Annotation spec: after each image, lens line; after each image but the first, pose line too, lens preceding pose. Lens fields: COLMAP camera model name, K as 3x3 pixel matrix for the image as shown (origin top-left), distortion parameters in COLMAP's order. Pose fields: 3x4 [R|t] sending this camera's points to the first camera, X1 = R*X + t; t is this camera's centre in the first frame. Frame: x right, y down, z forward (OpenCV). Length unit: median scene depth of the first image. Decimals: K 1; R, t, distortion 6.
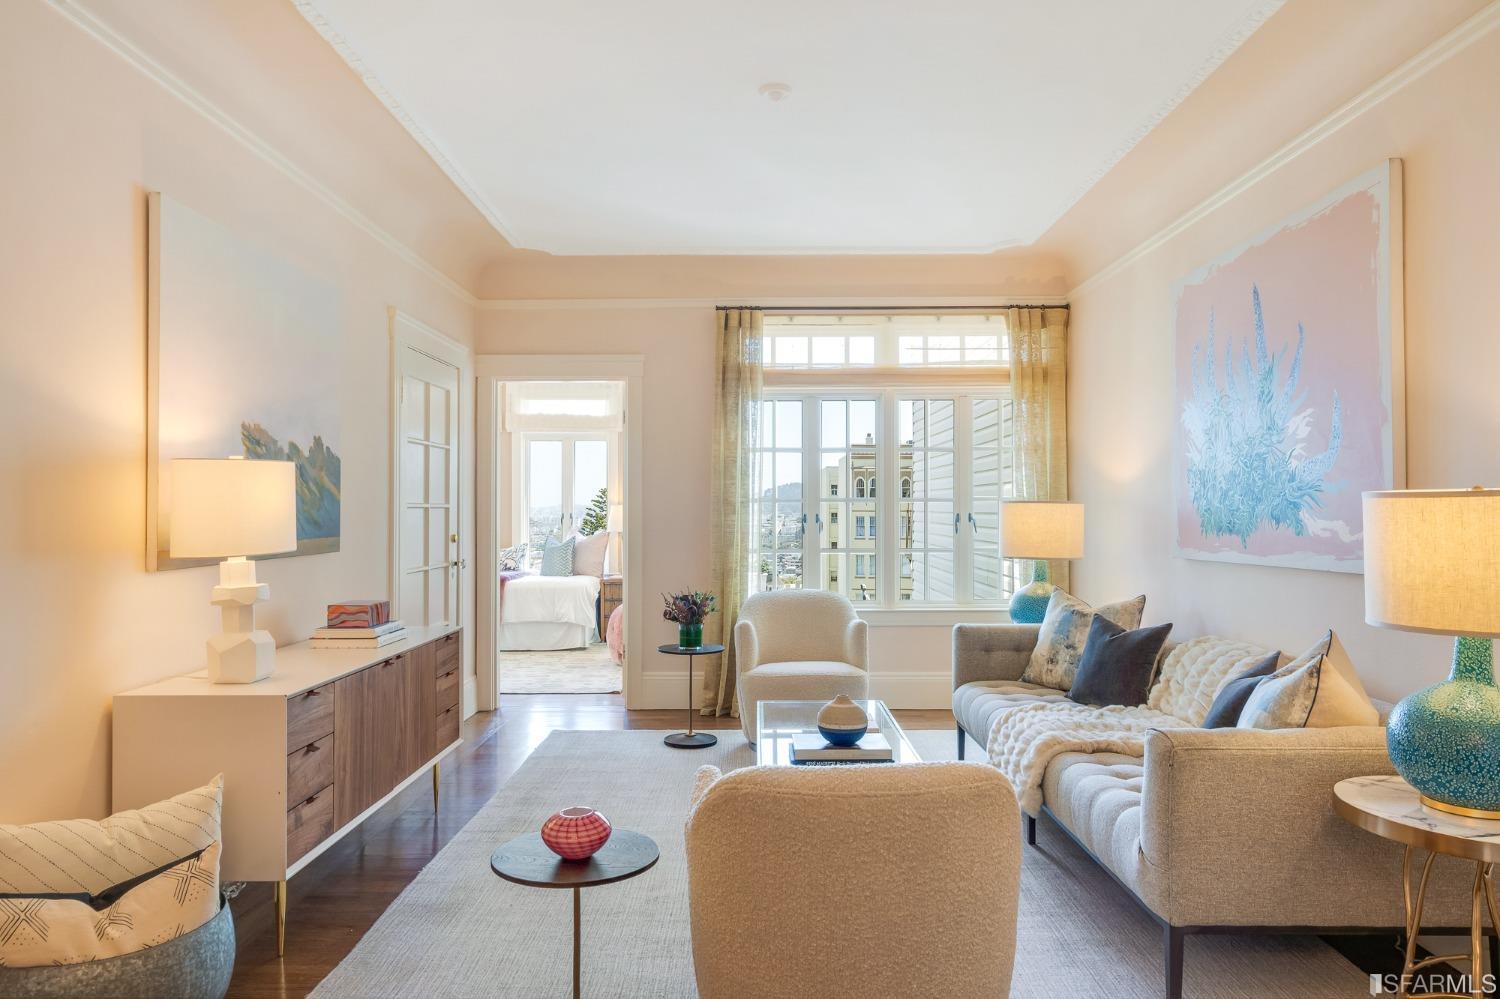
lens RADIAL K [[990.5, 0, 747.6], [0, 990.5, 507.5], [0, 0, 1]] dist [0.004792, 0.000180]
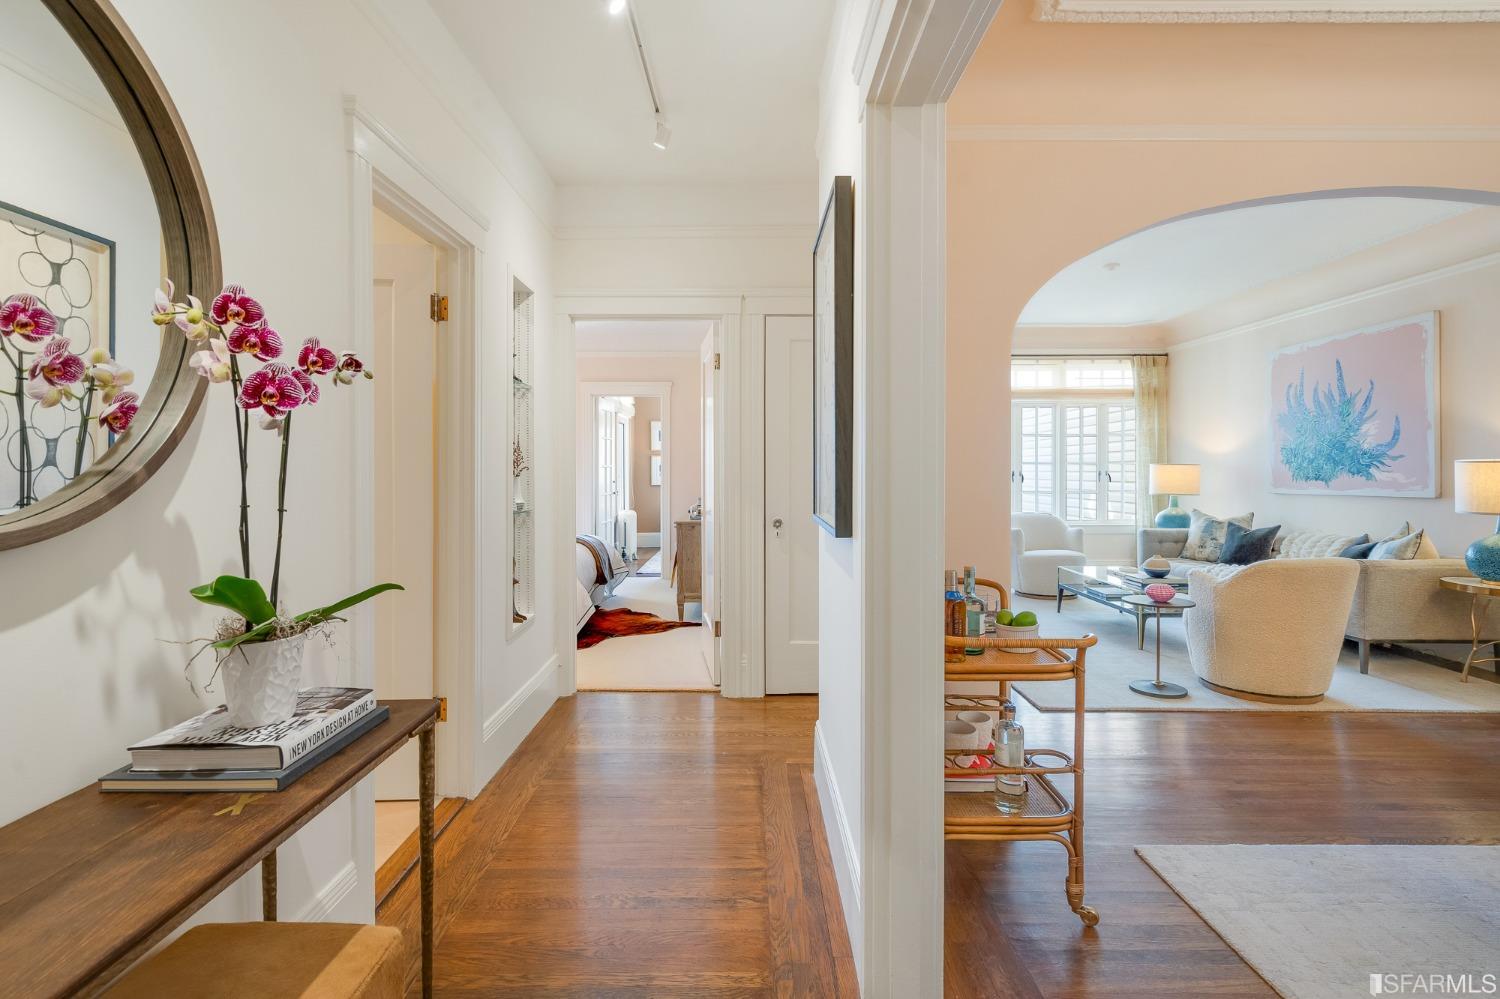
lens RADIAL K [[727.4, 0, 744.5], [0, 727.4, 477.3], [0, 0, 1]] dist [0.002253, -0.000067]
pose [[0.999998, 0.001091, 0.001657, -0.572951], [-0.001112, 0.999918, 0.012781, 0.002291], [-0.001642, -0.012783, 0.999917, -0.405488]]
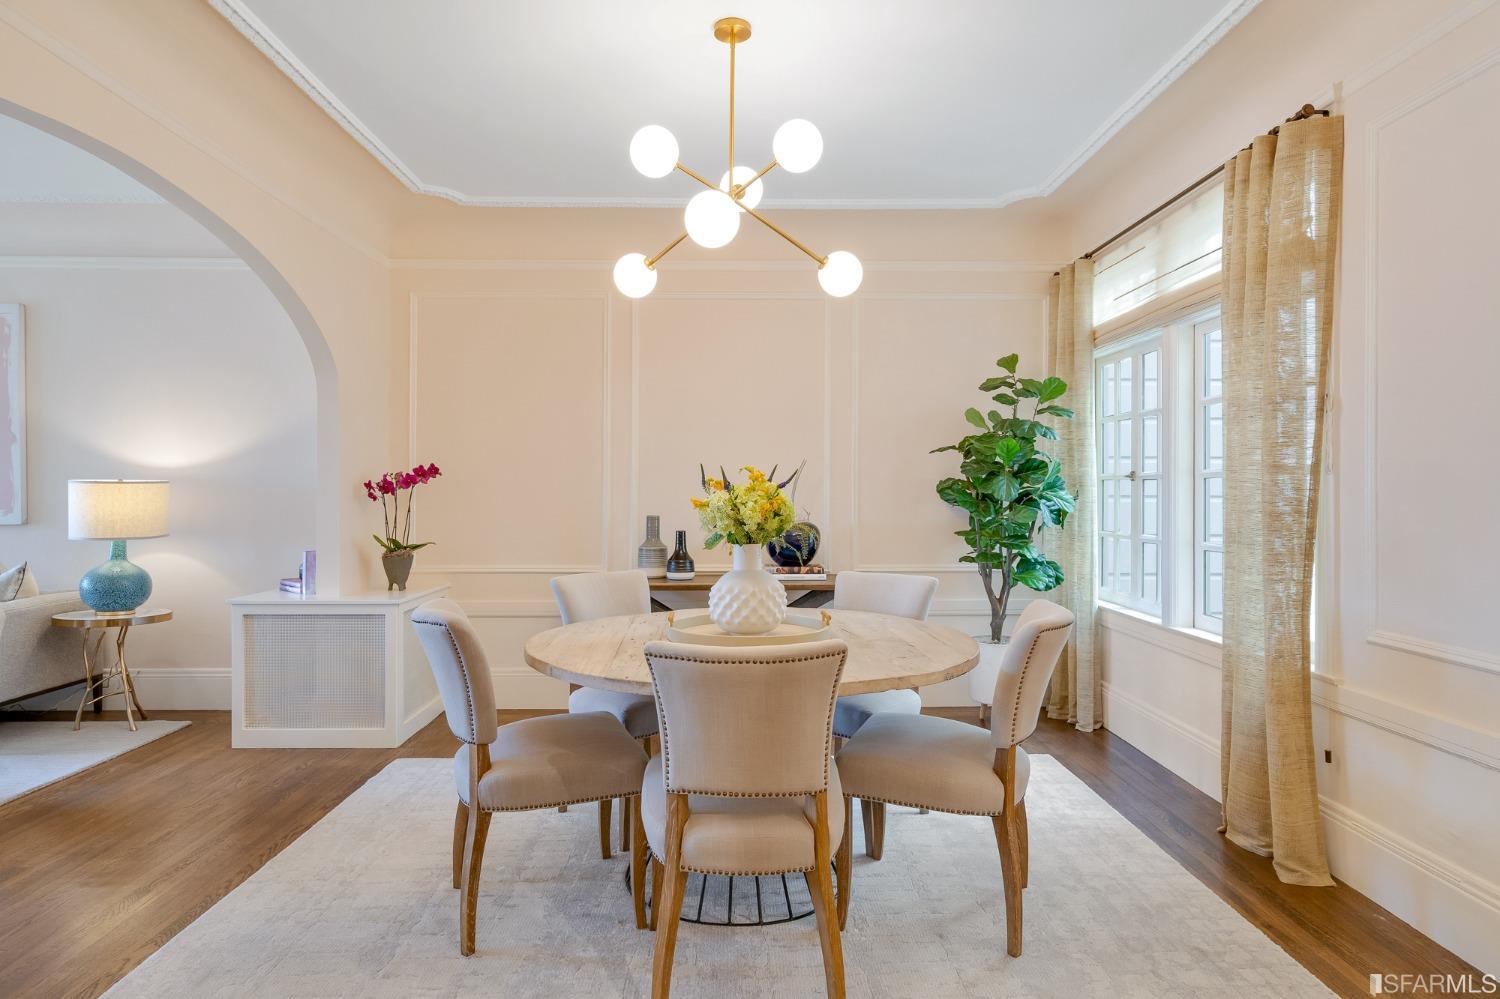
lens RADIAL K [[842.4, 0, 750.3], [0, 842.4, 489.0], [0, 0, 1]] dist [0.003496, -0.000055]
pose [[-0.024436, 0.004480, 0.999691, -0.629551], [-0.003597, 0.999983, -0.004570, 0.002758], [-0.999695, -0.003708, -0.024419, -0.225436]]
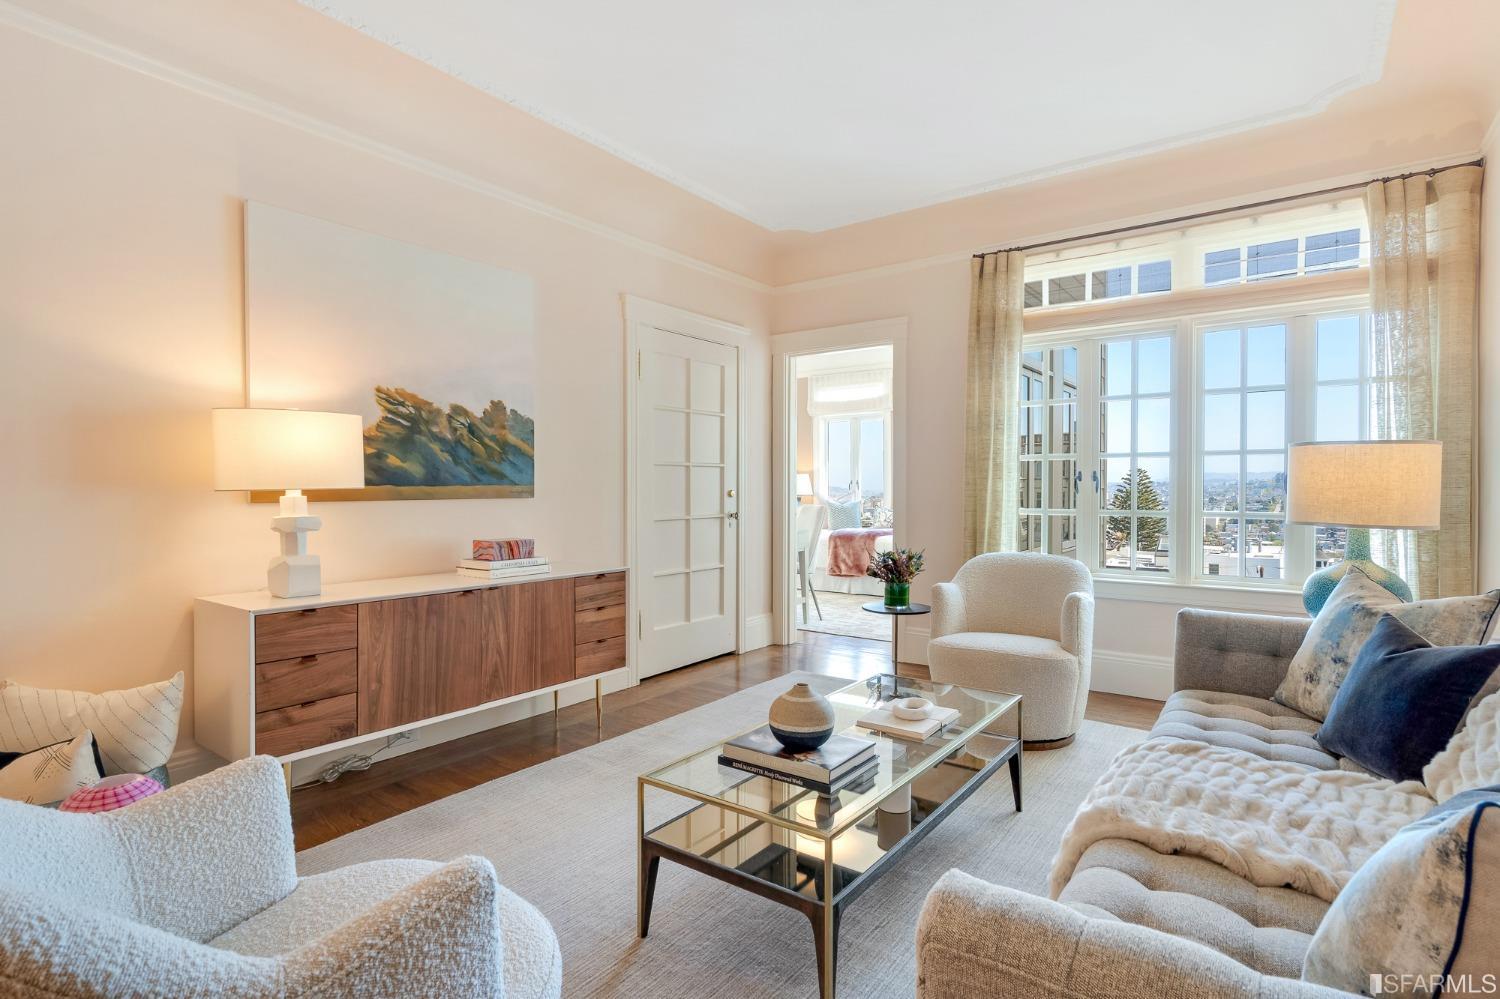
lens RADIAL K [[748.7, 0, 750.0], [0, 748.7, 499.5], [0, 0, 1]] dist [0.000806, 0.000347]
pose [[0.807938, 0.011026, -0.589165, 0.291593], [-0.000206, 0.999830, 0.018429, 0.025996], [0.589268, -0.014768, 0.807803, 0.369455]]
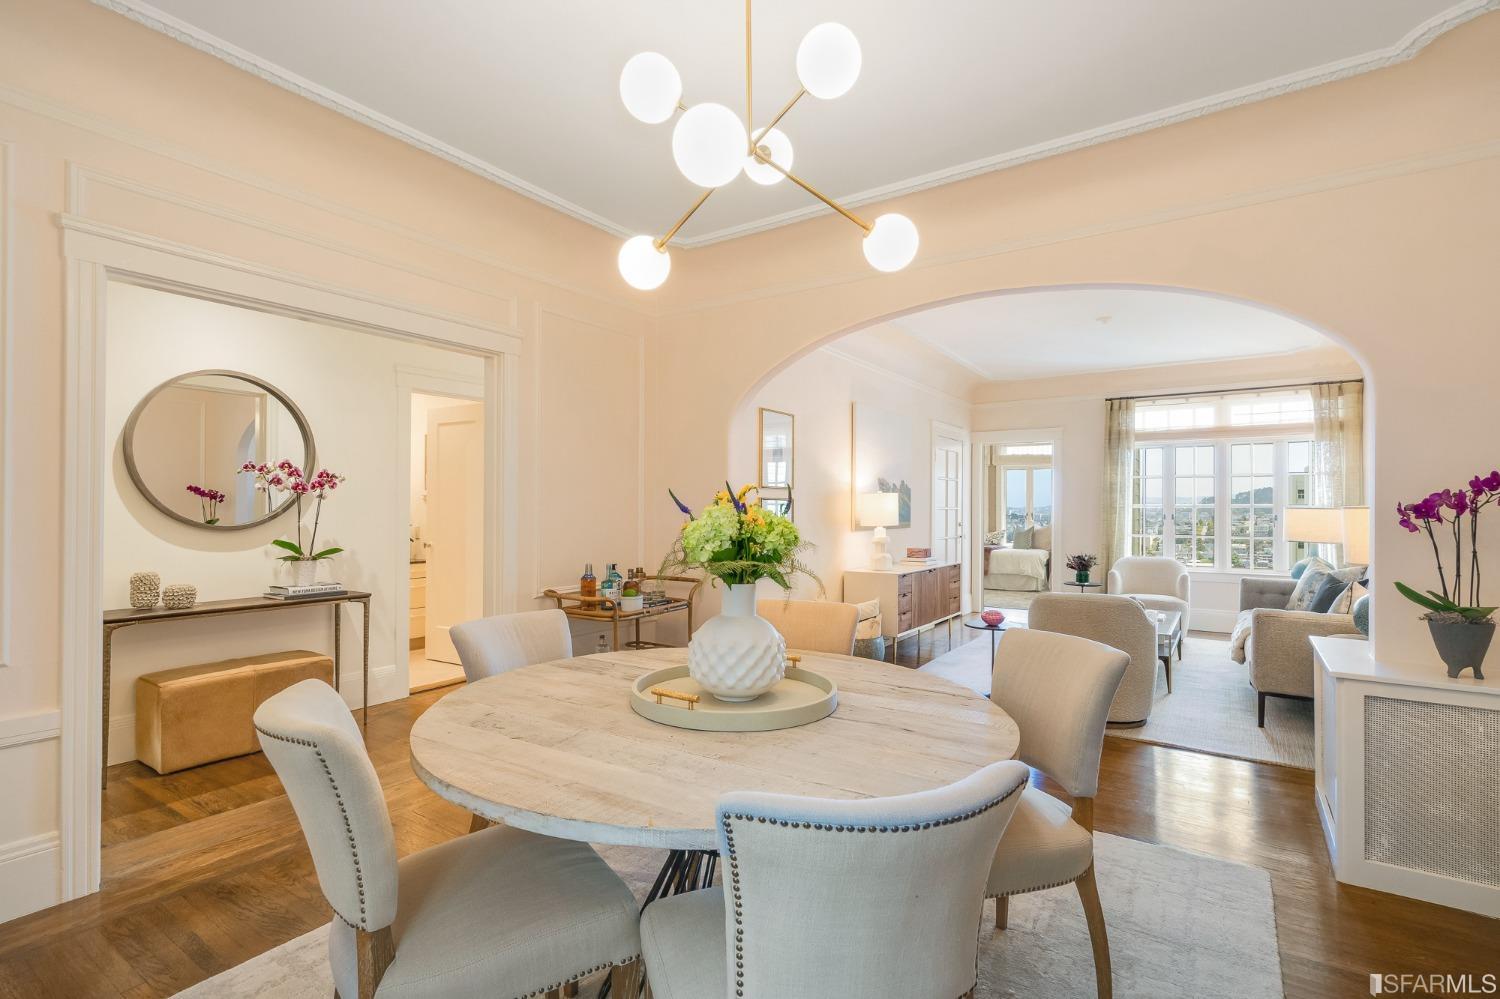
lens RADIAL K [[702.1, 0, 752.3], [0, 702.1, 504.9], [0, 0, 1]] dist [0.001281, 0.000152]
pose [[0.832485, 0.002165, -0.554044, 0.185089], [-0.004517, 0.999986, -0.002879, -0.003874], [0.554030, 0.004899, 0.832483, -0.549598]]
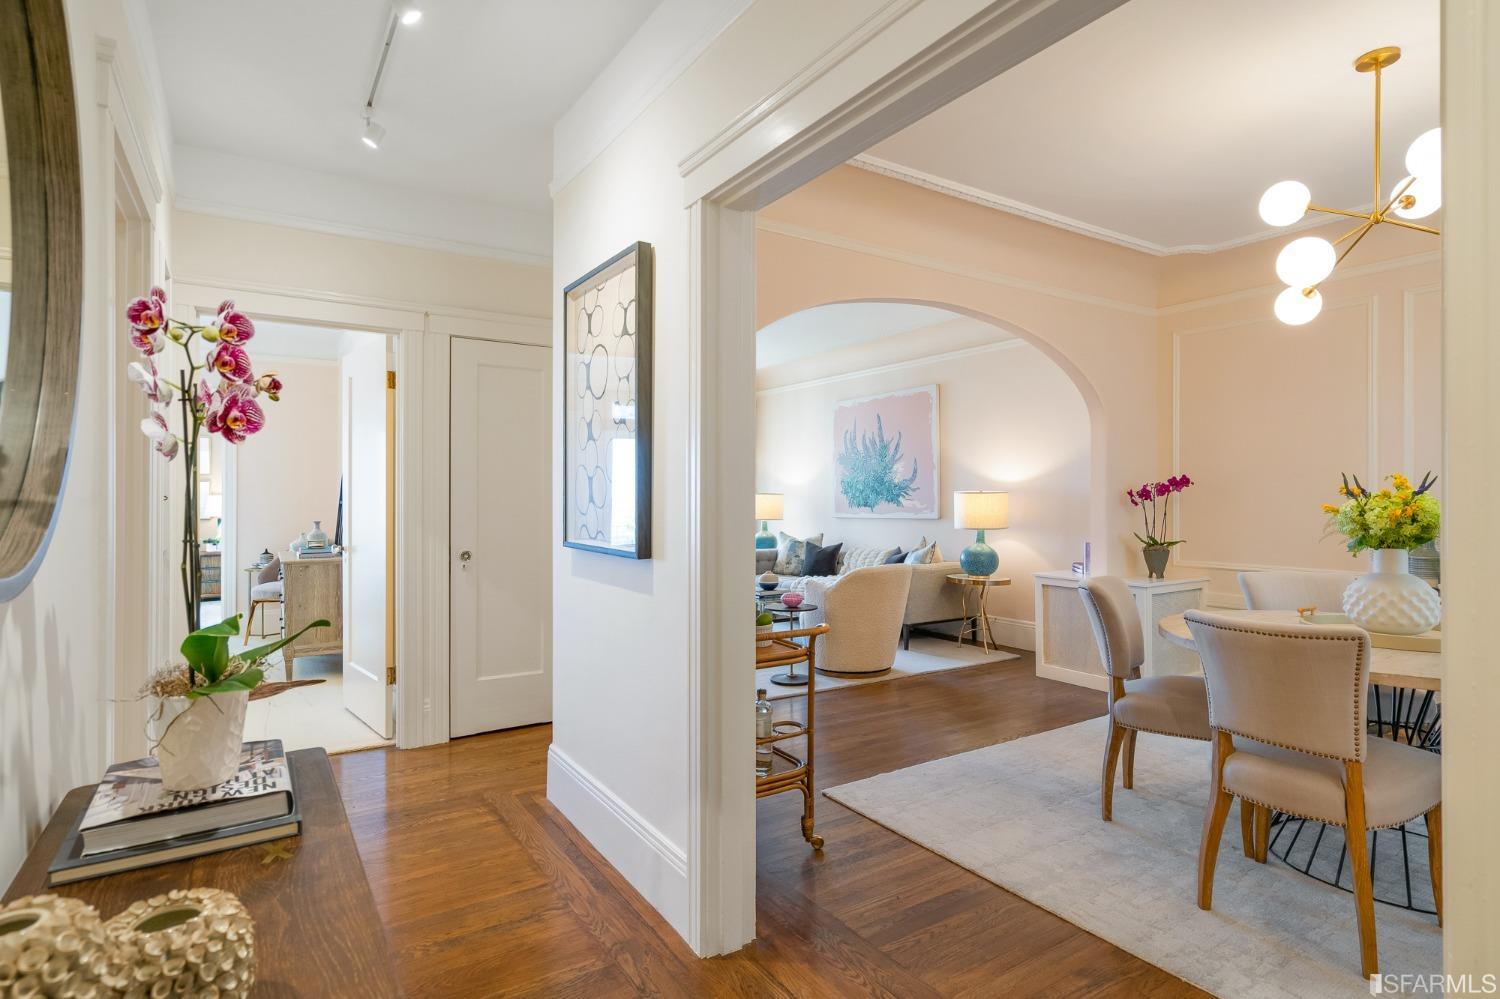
lens RADIAL K [[775.6, 0, 750.0], [0, 775.6, 499.5], [0, 0, 1]] dist [0.003120, 0.000671]
pose [[0.837039, -0.000381, 0.547143, -0.736519], [-0.001341, 0.999995, 0.002748, 0.002052], [-0.547141, -0.003033, 0.837035, -0.448983]]
